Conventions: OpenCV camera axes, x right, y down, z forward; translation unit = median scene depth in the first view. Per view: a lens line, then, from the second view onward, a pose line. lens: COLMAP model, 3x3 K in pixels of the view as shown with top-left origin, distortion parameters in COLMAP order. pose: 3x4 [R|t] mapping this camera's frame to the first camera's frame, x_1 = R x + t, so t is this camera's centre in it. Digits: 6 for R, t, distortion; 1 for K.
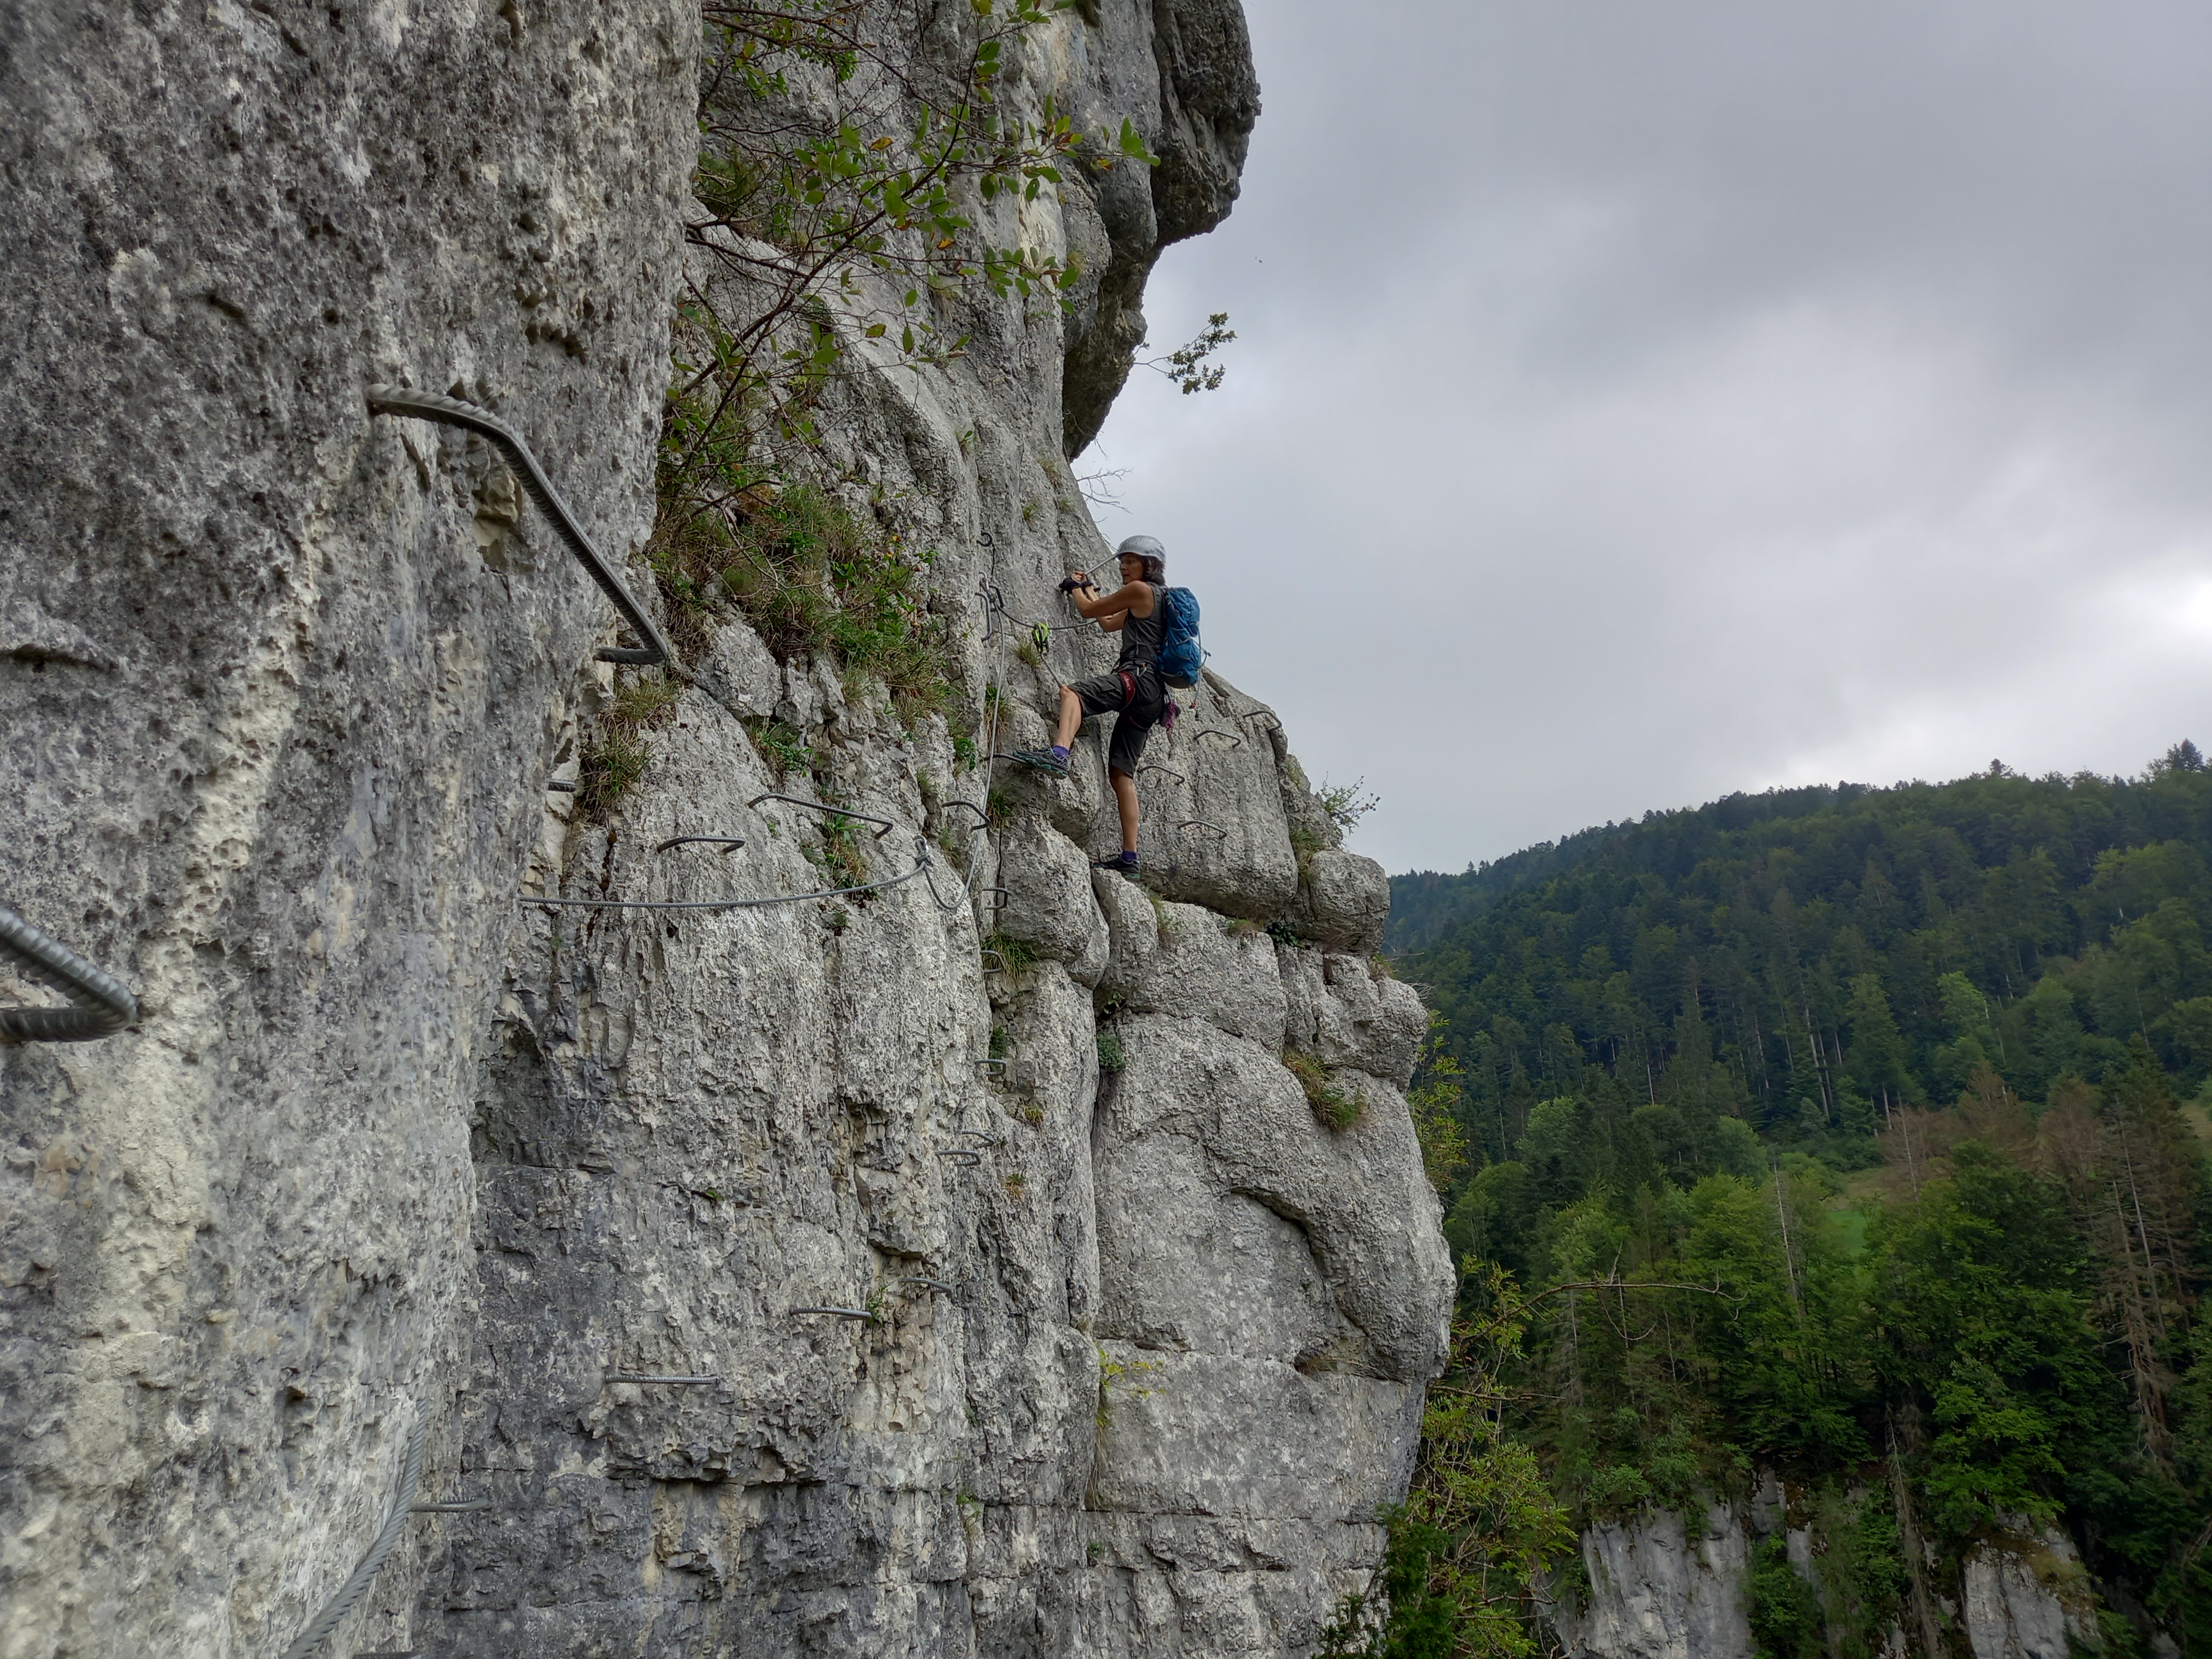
lens RADIAL K [[1619.6, 0, 1104.2], [0, 1619.6, 816.0], [0, 0, 1]] dist [0.060132, -0.068936]
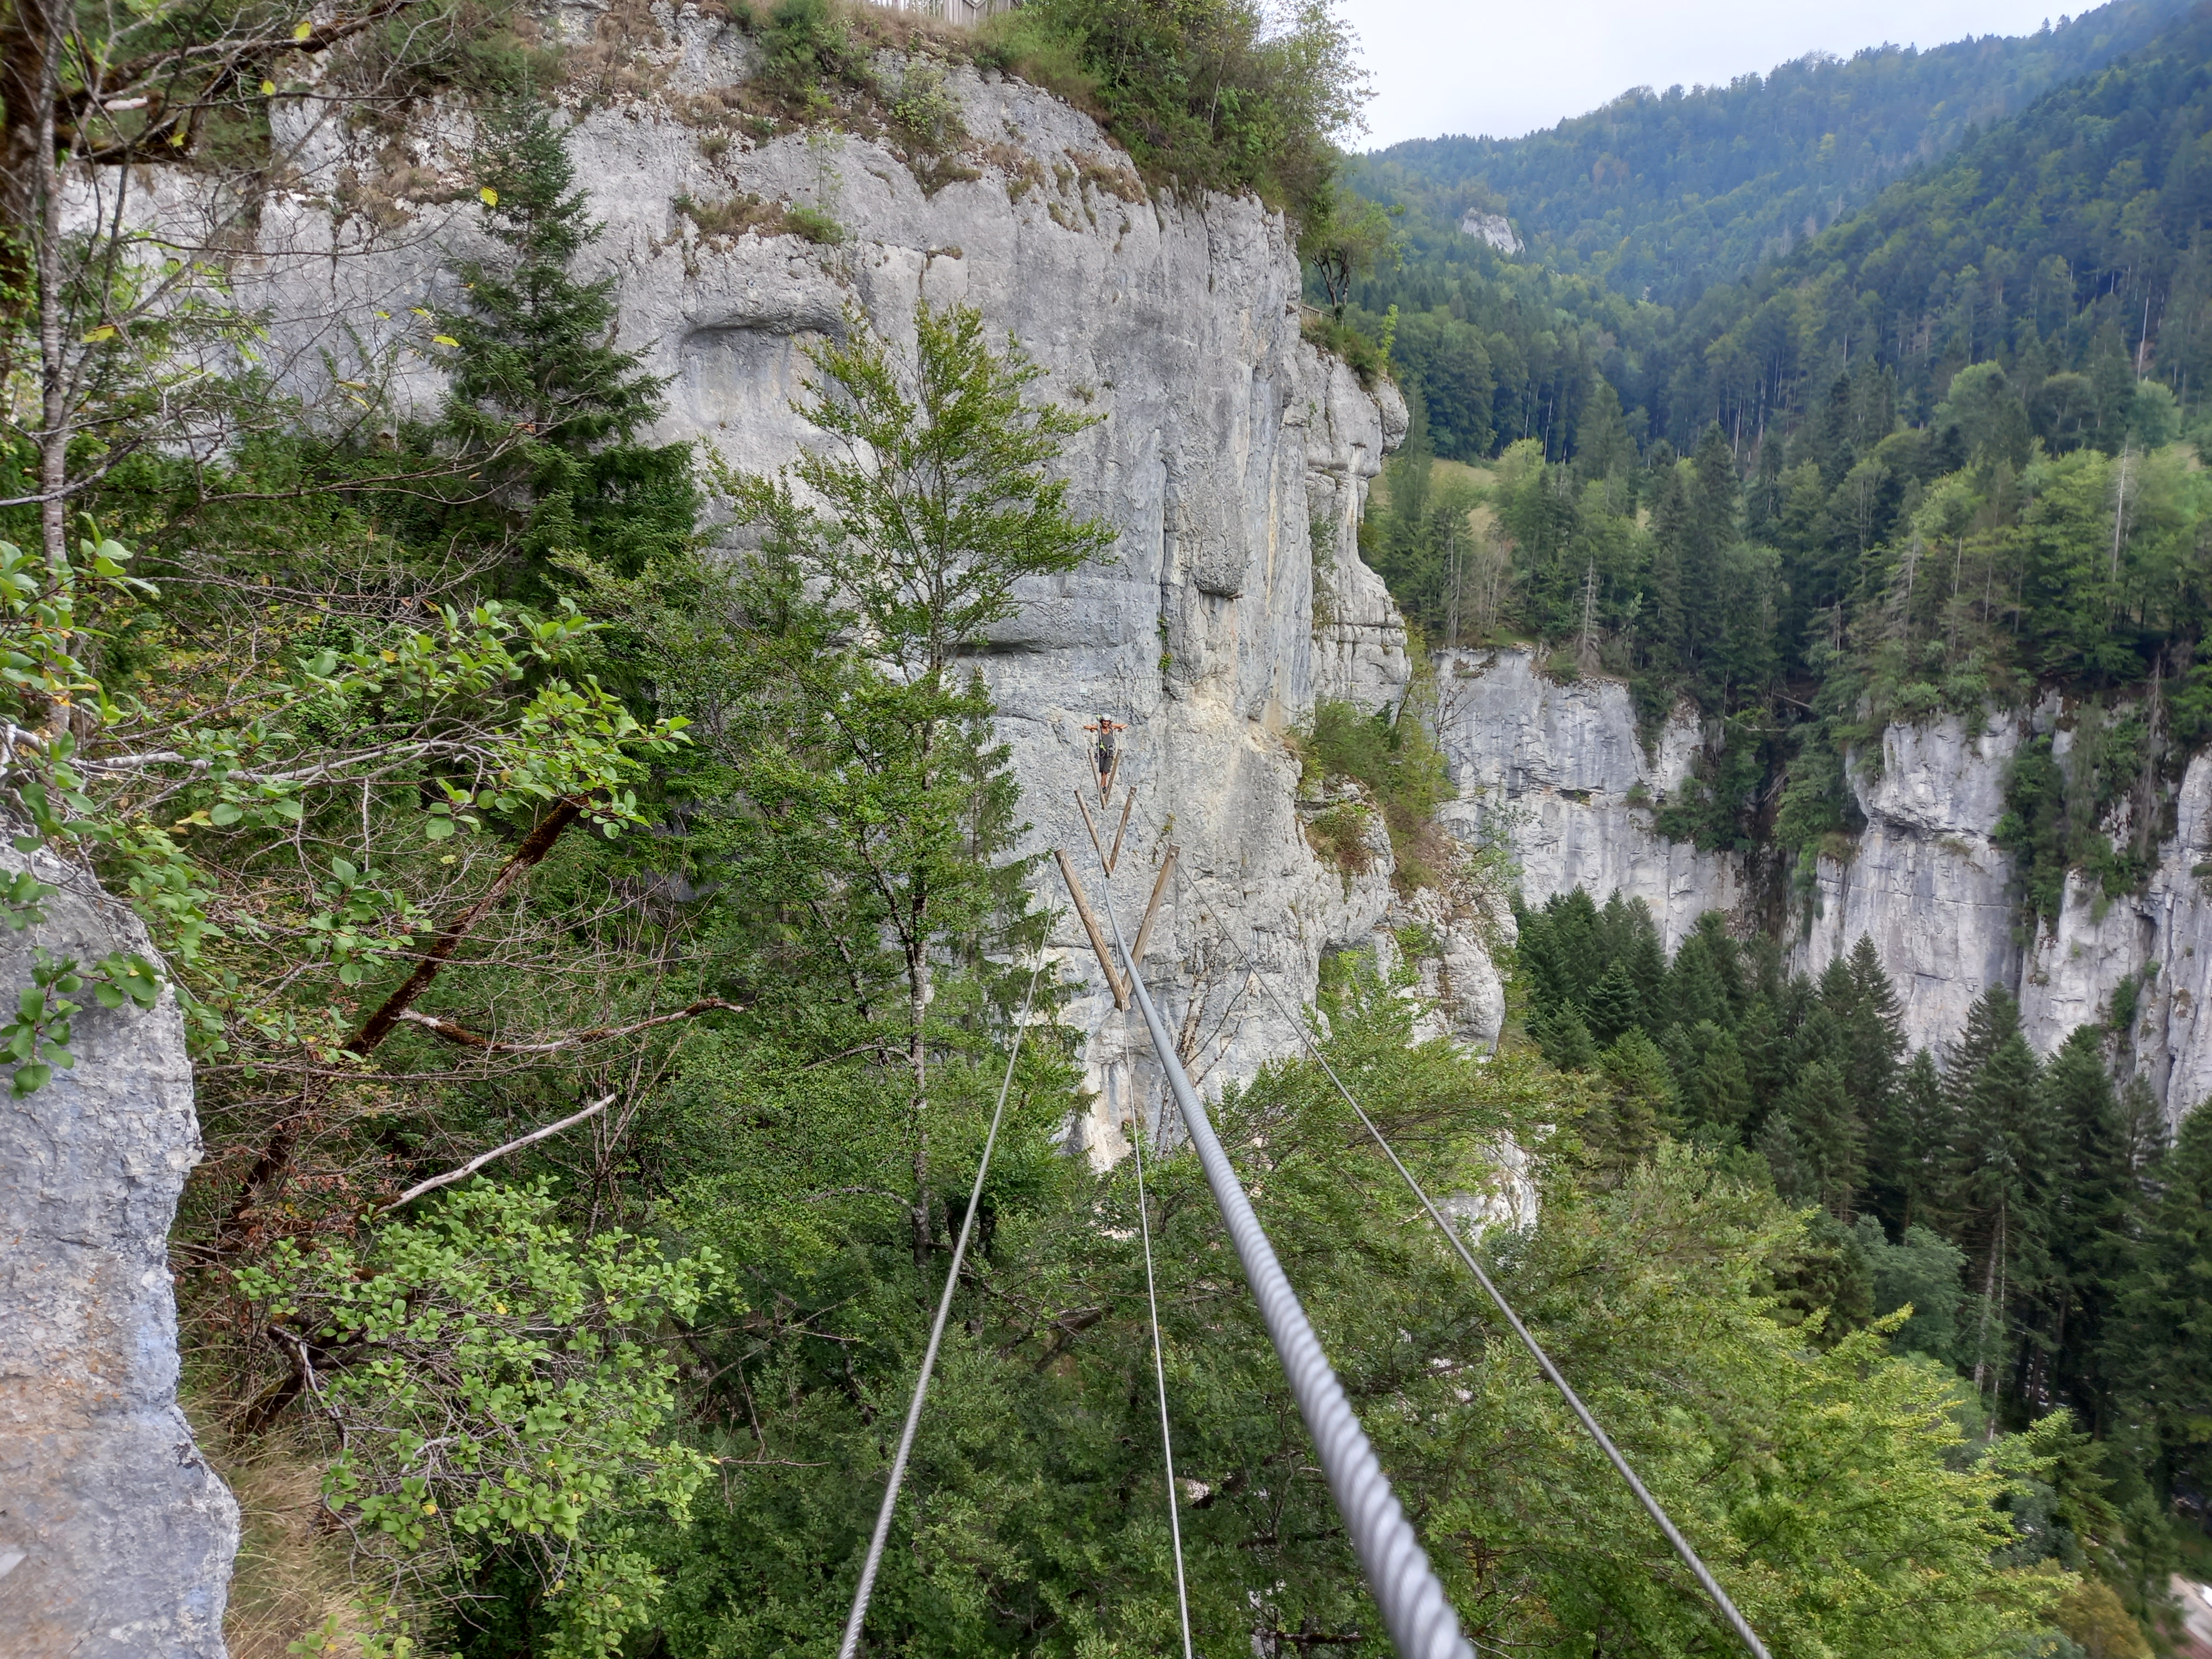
lens RADIAL K [[1721.5, 0, 1063.8], [0, 1721.5, 819.3], [0, 0, 1]] dist [0.088269, -0.061422]
pose [[0.957277, 0.048045, -0.285154, 0.953986], [0.086717, 0.893022, 0.441580, -2.833699], [0.275864, -0.447442, 0.850703, -6.622044]]
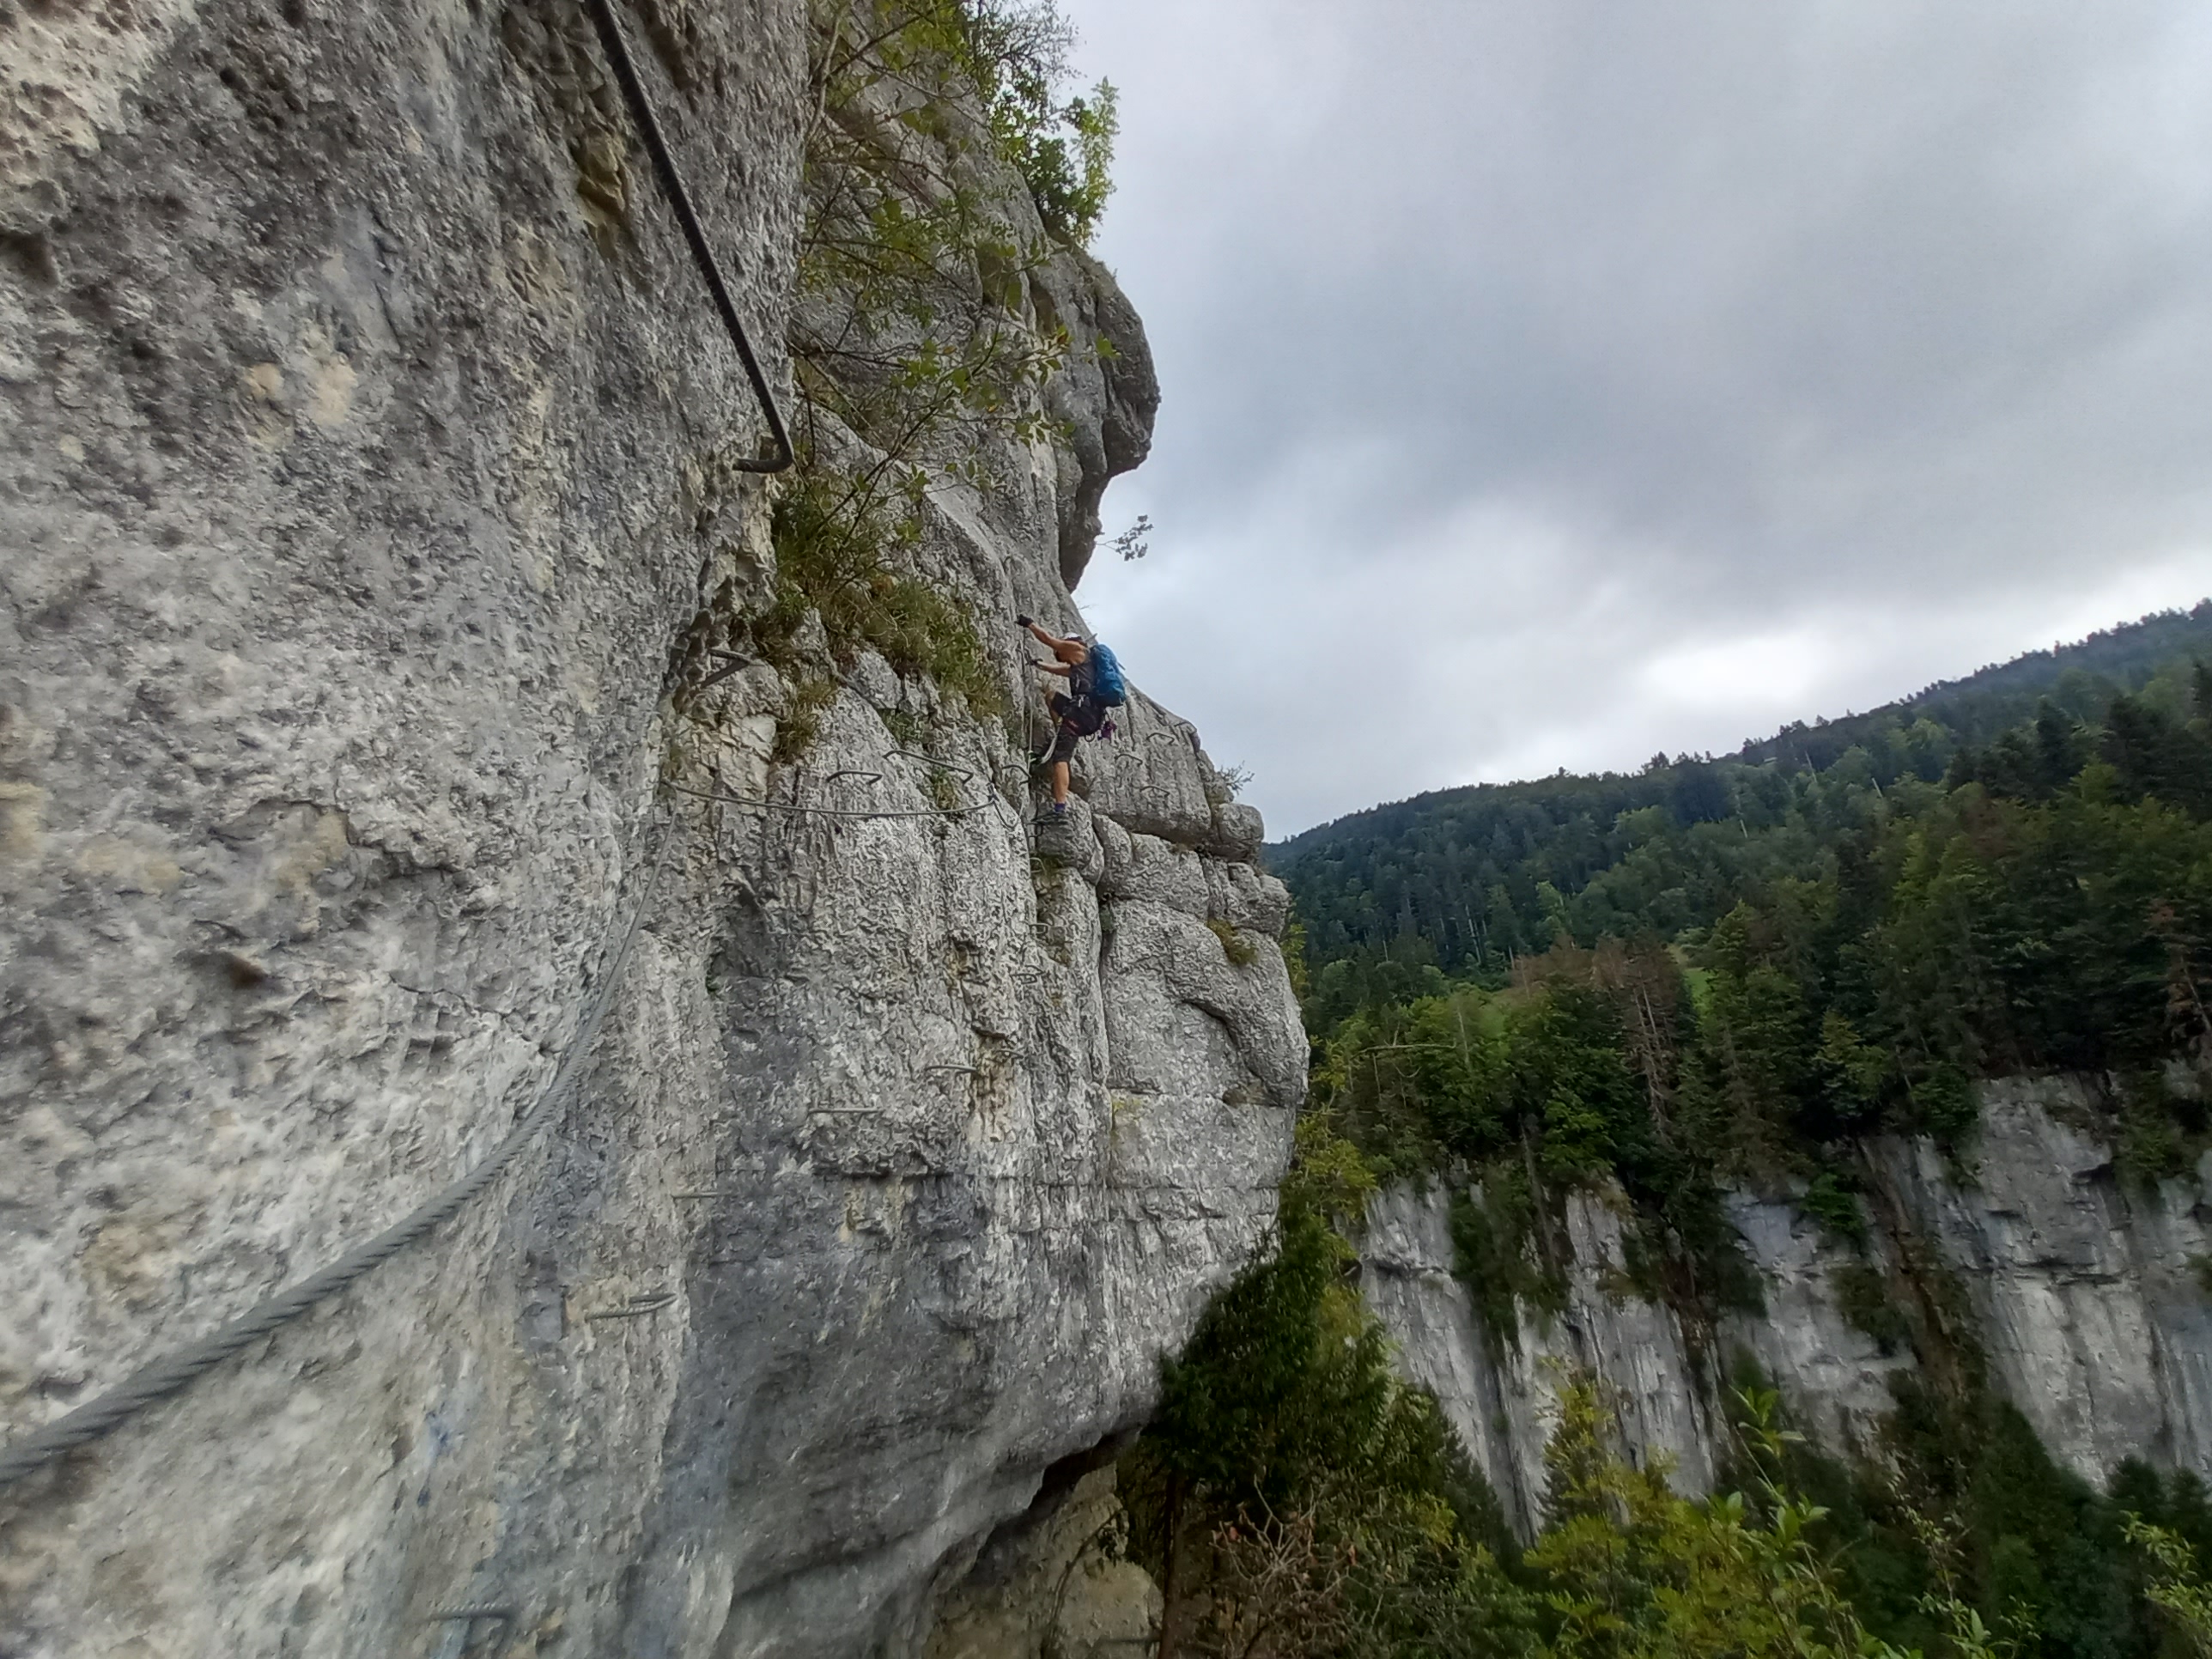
lens RADIAL K [[885.2, 0, 1095.4], [0, 885.2, 818.9], [0, 0, 1]] dist [-0.014097, -0.000135]
pose [[0.998887, -0.045542, 0.012245, -0.013447], [0.045560, 0.998961, -0.001195, 0.034787], [-0.012178, 0.001752, 0.999924, 0.069487]]
